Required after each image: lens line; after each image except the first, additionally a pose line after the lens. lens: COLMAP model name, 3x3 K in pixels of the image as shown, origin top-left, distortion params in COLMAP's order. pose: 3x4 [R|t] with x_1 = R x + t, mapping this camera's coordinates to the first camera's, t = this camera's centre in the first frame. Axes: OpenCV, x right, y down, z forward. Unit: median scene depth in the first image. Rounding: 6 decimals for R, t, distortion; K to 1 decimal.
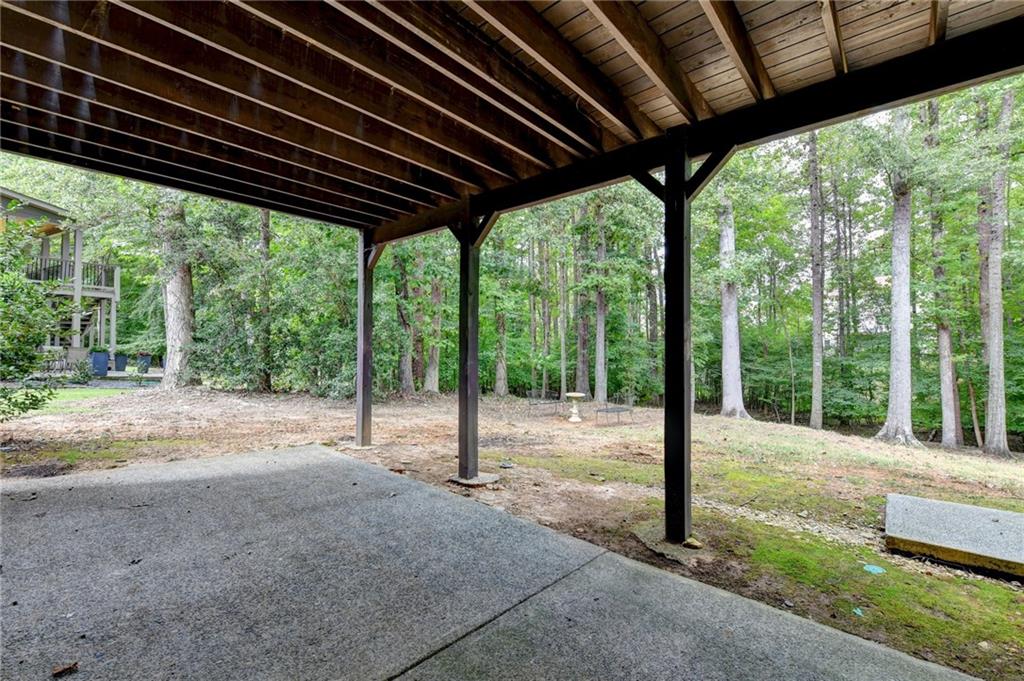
lens RADIAL K [[414.9, 0, 514.4], [0, 414.9, 339.9], [0, 0, 1]] dist [-0.006358, -0.000708]
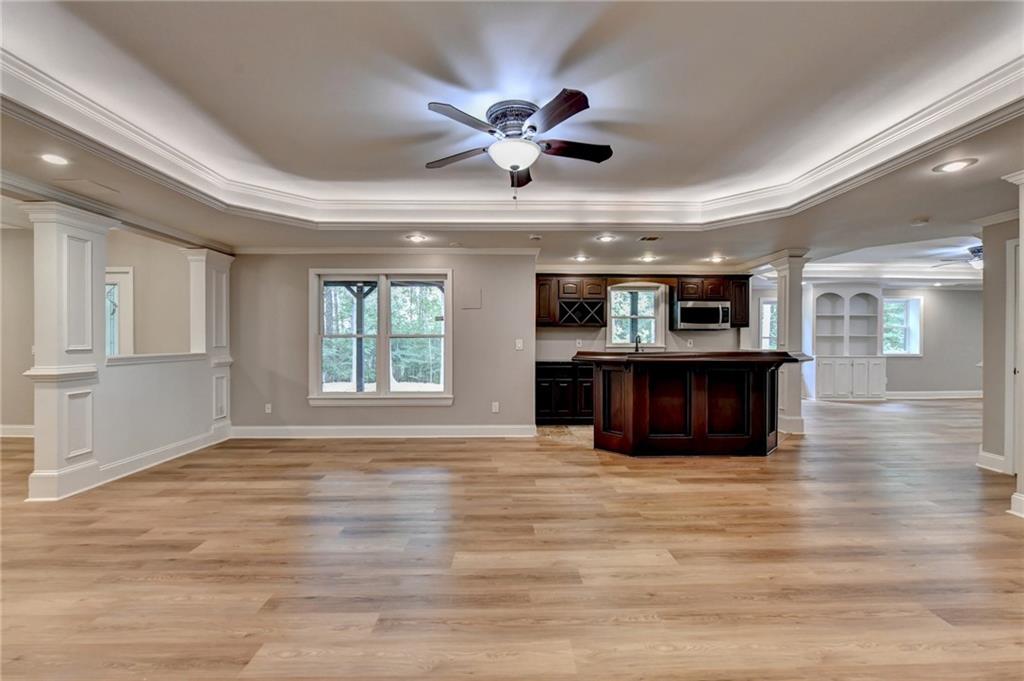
lens RADIAL K [[414.9, 0, 514.5], [0, 414.9, 340.0], [0, 0, 1]] dist [-0.006358, -0.000708]
pose [[0.724325, -0.004061, 0.689447, -0.693804], [-0.012781, 0.999732, 0.019316, -0.062017], [-0.689340, -0.022803, 0.724079, -1.562580]]
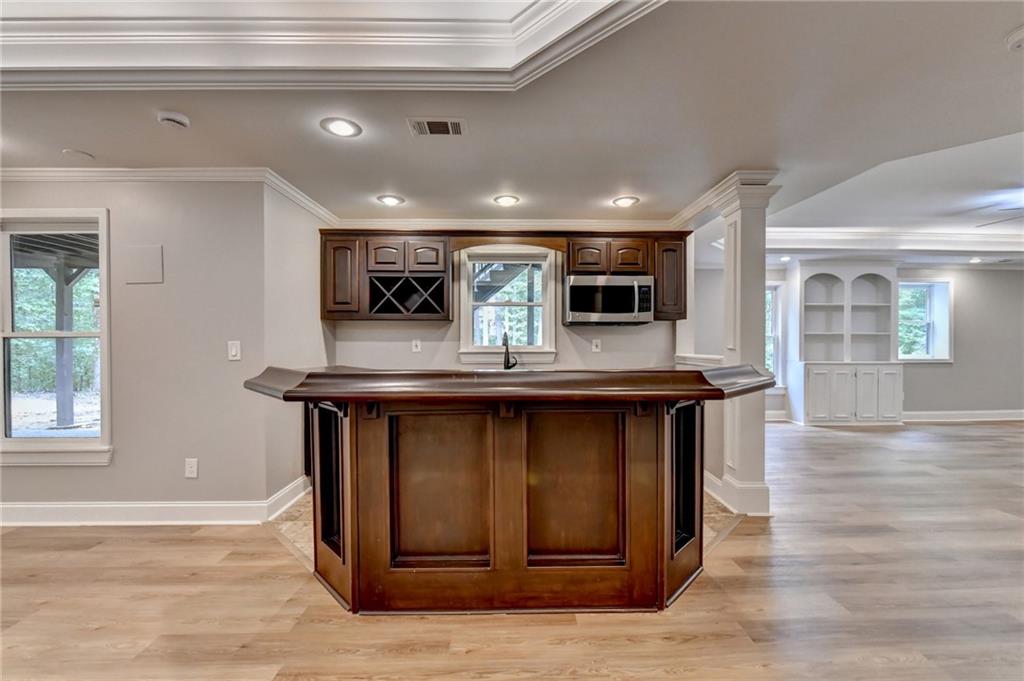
lens RADIAL K [[414.9, 0, 514.8], [0, 414.9, 340.2], [0, 0, 1]] dist [-0.006358, -0.000708]
pose [[0.723262, -0.006131, 0.690546, 0.057620], [-0.010097, 0.999760, 0.019451, -0.058217], [-0.690500, -0.021040, 0.723027, -1.458223]]
